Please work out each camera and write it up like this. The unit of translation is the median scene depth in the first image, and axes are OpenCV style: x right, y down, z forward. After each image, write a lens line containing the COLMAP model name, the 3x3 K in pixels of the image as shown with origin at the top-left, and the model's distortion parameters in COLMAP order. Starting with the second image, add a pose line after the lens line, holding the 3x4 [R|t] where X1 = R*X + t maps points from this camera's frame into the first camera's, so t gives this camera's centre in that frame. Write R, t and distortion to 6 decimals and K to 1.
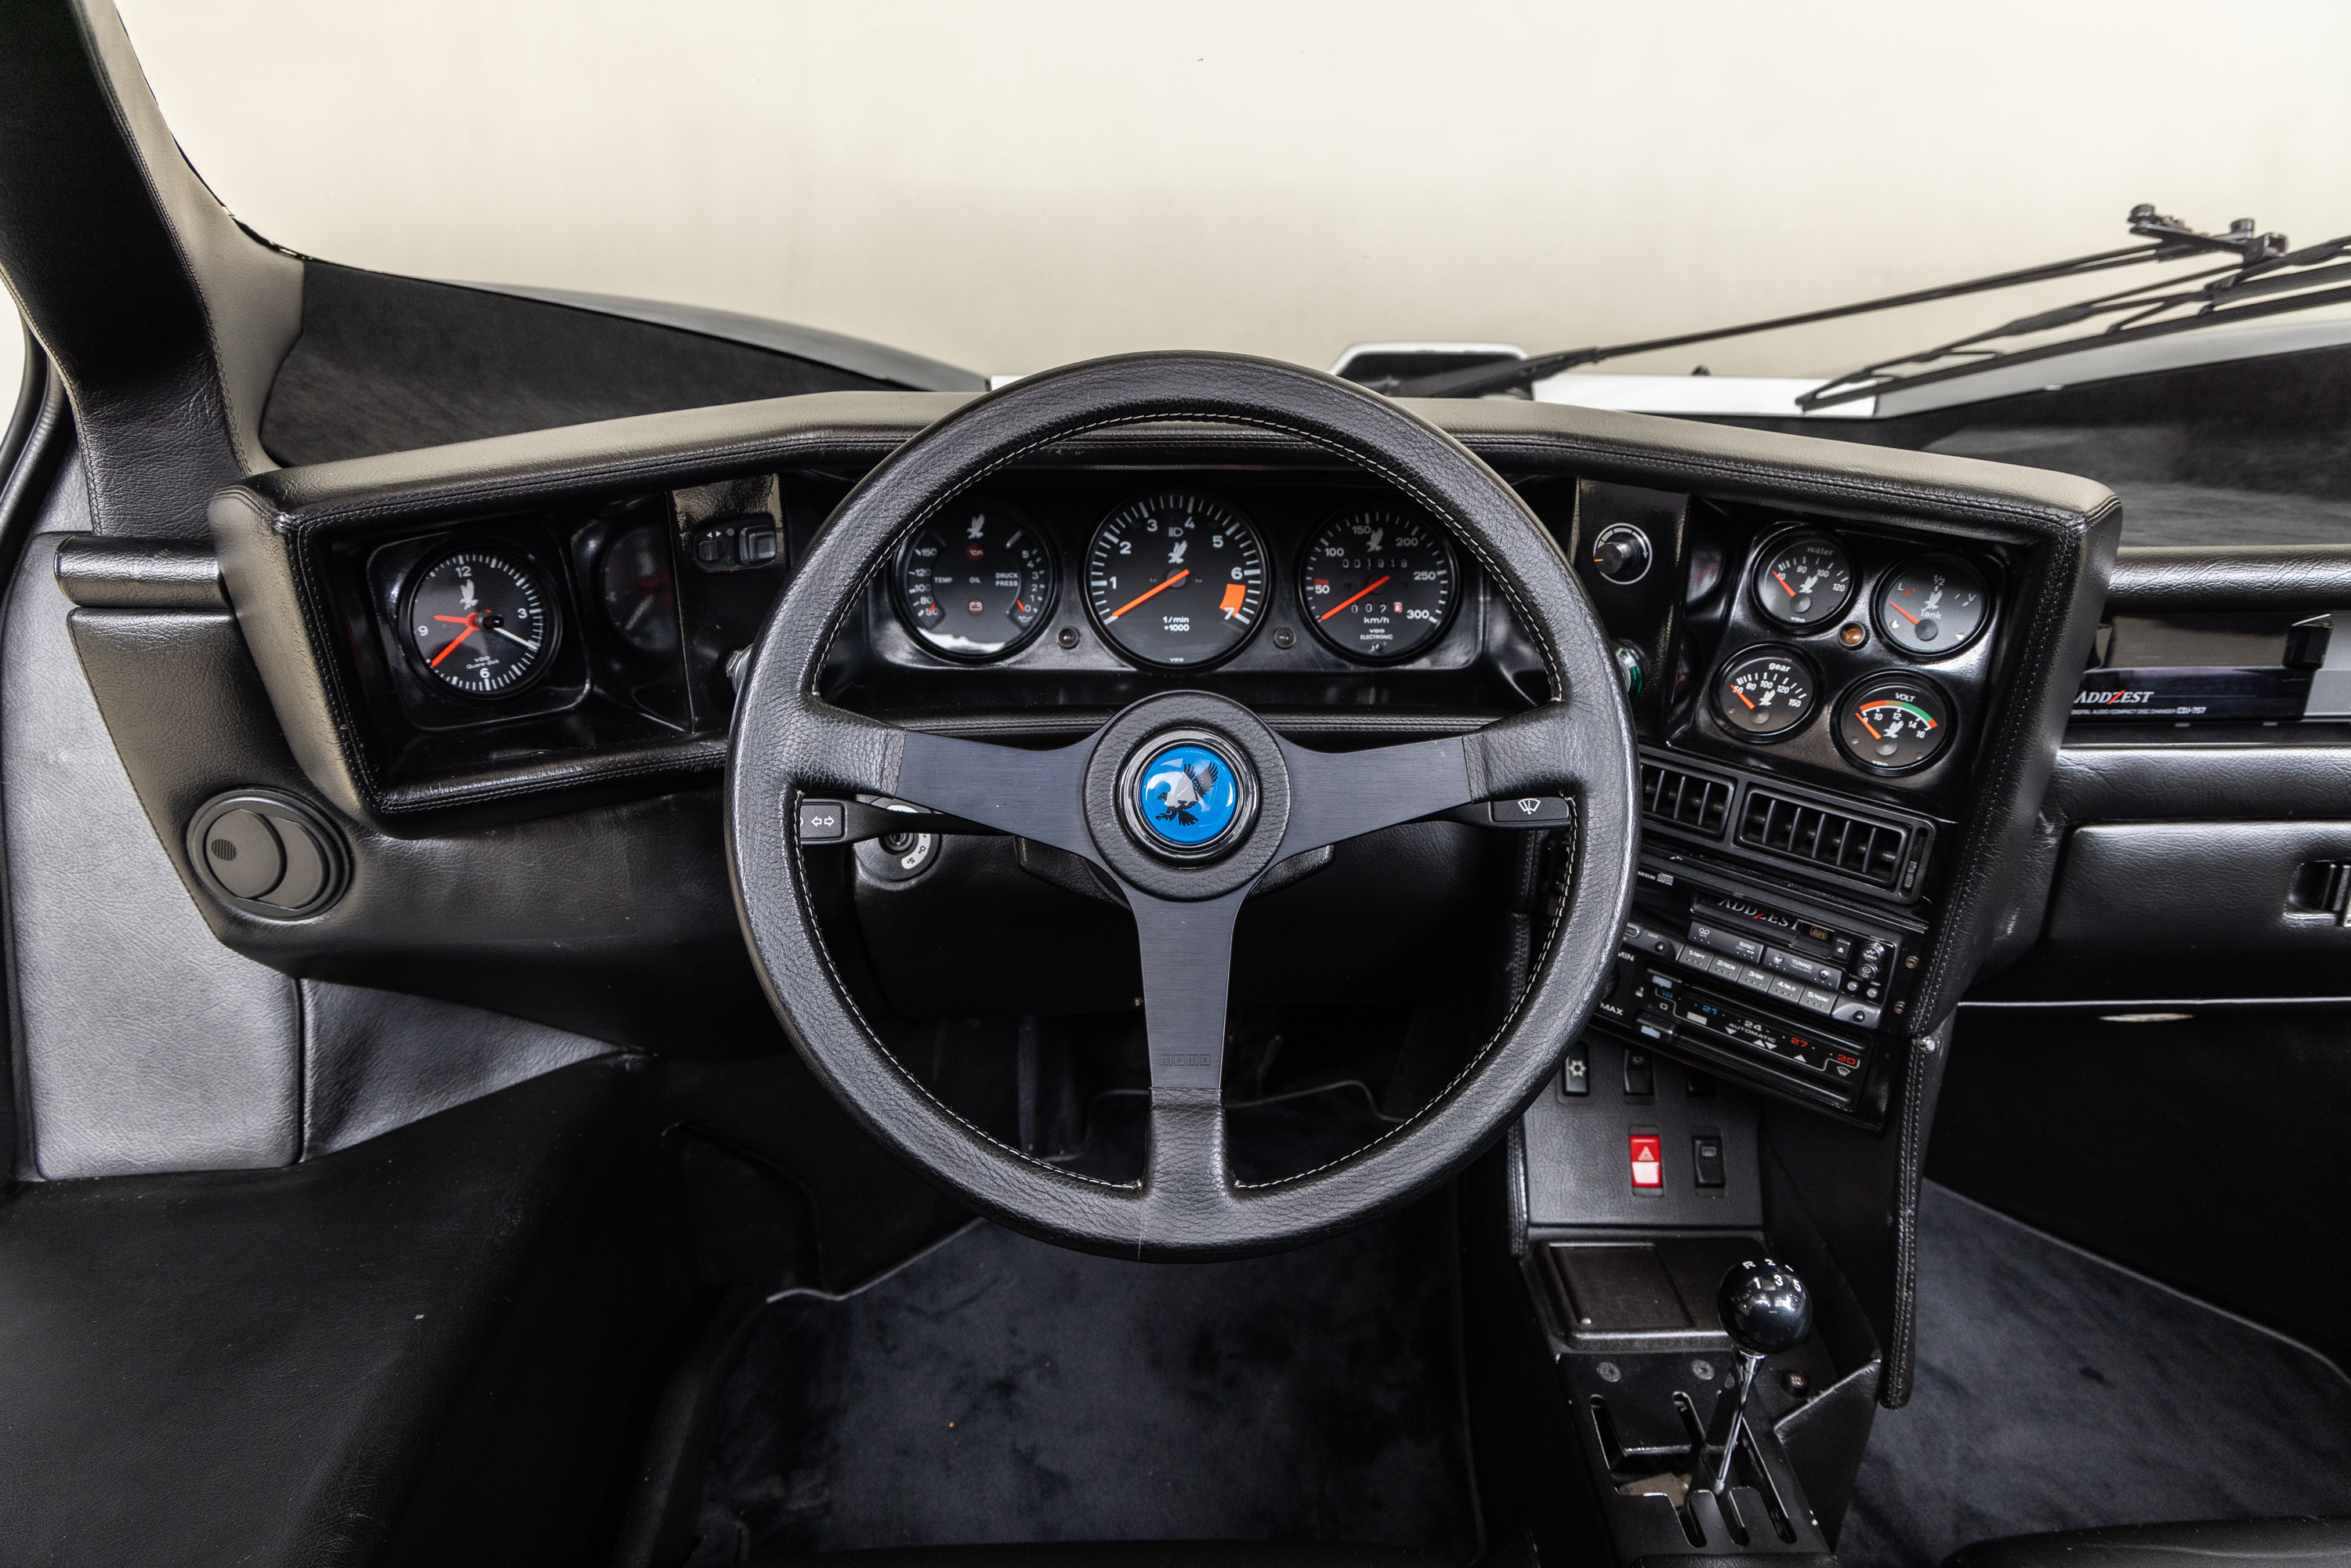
lens RADIAL K [[1632.5, 0, 1142.5], [0, 1632.5, 772.7], [0, 0, 1]] dist [0.002702, 0.001145]
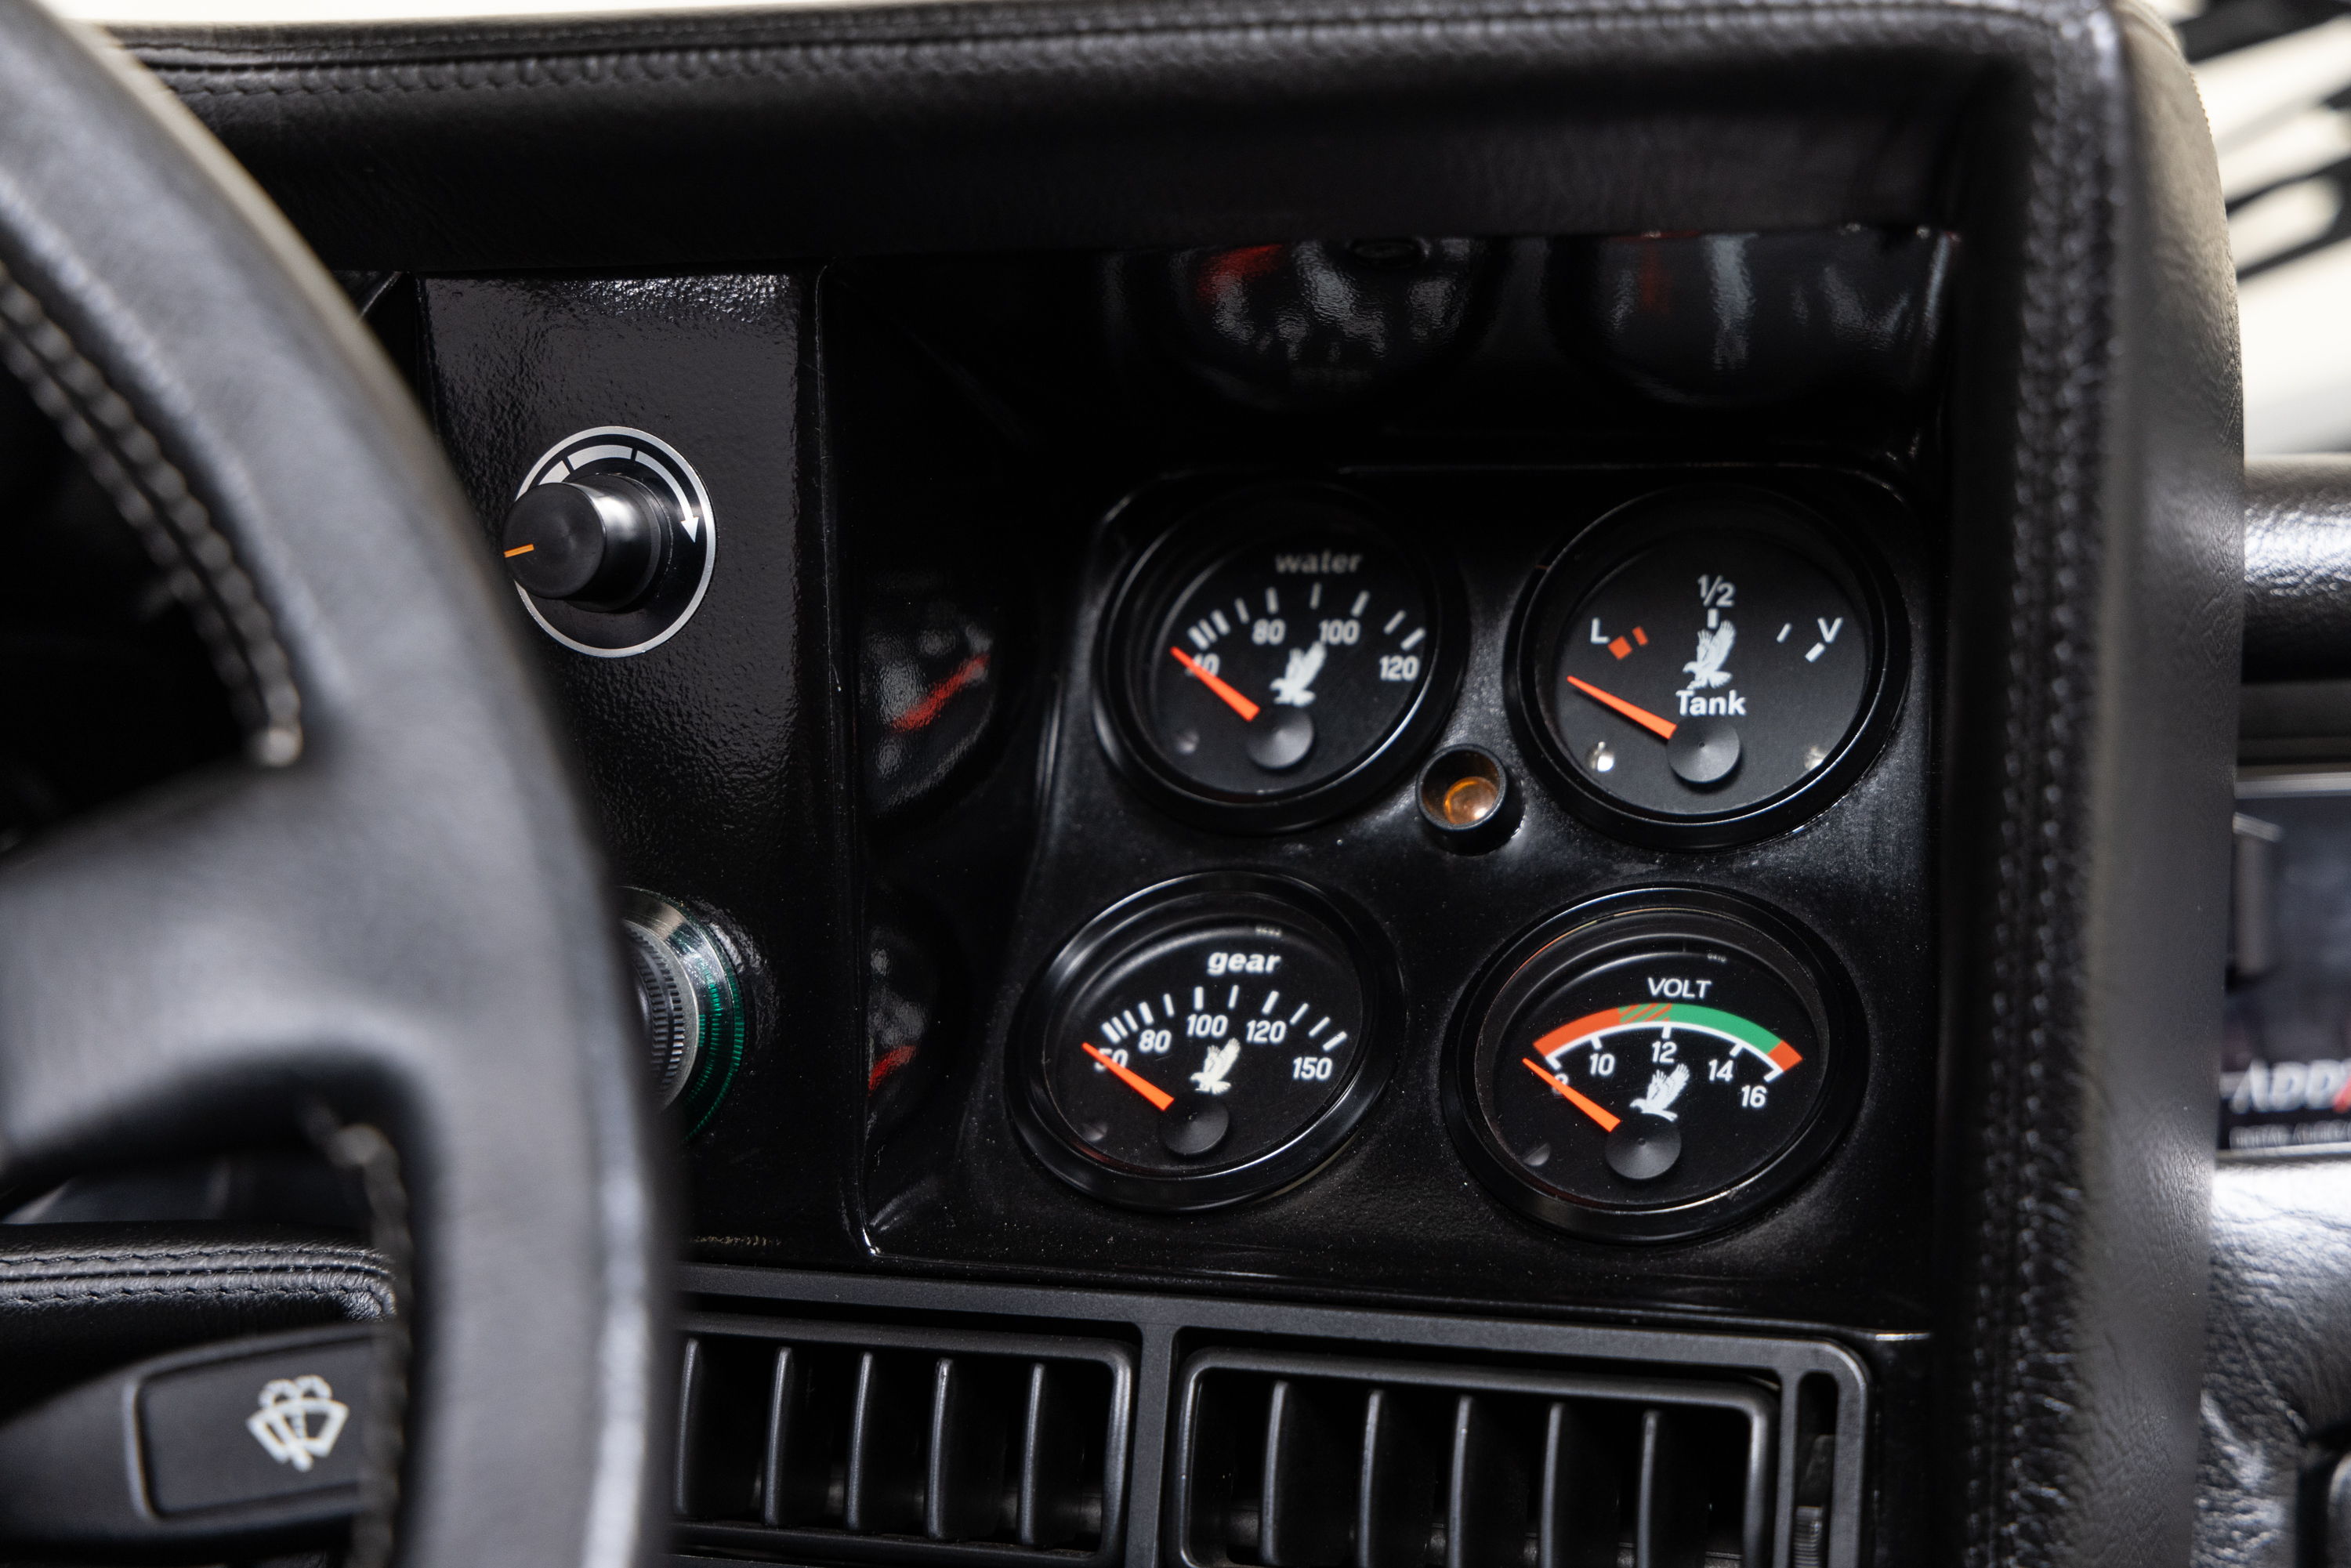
lens RADIAL K [[4810.7, 0, 1175.5], [0, 4810.7, 784.0], [0, 0, 1]] dist [0.002270, 0.092617]
pose [[0.947450, -0.034844, 0.318002, 0.129169], [0.142831, 0.935545, -0.323039, 0.164074], [-0.286249, 0.351484, 0.891359, 0.287929]]
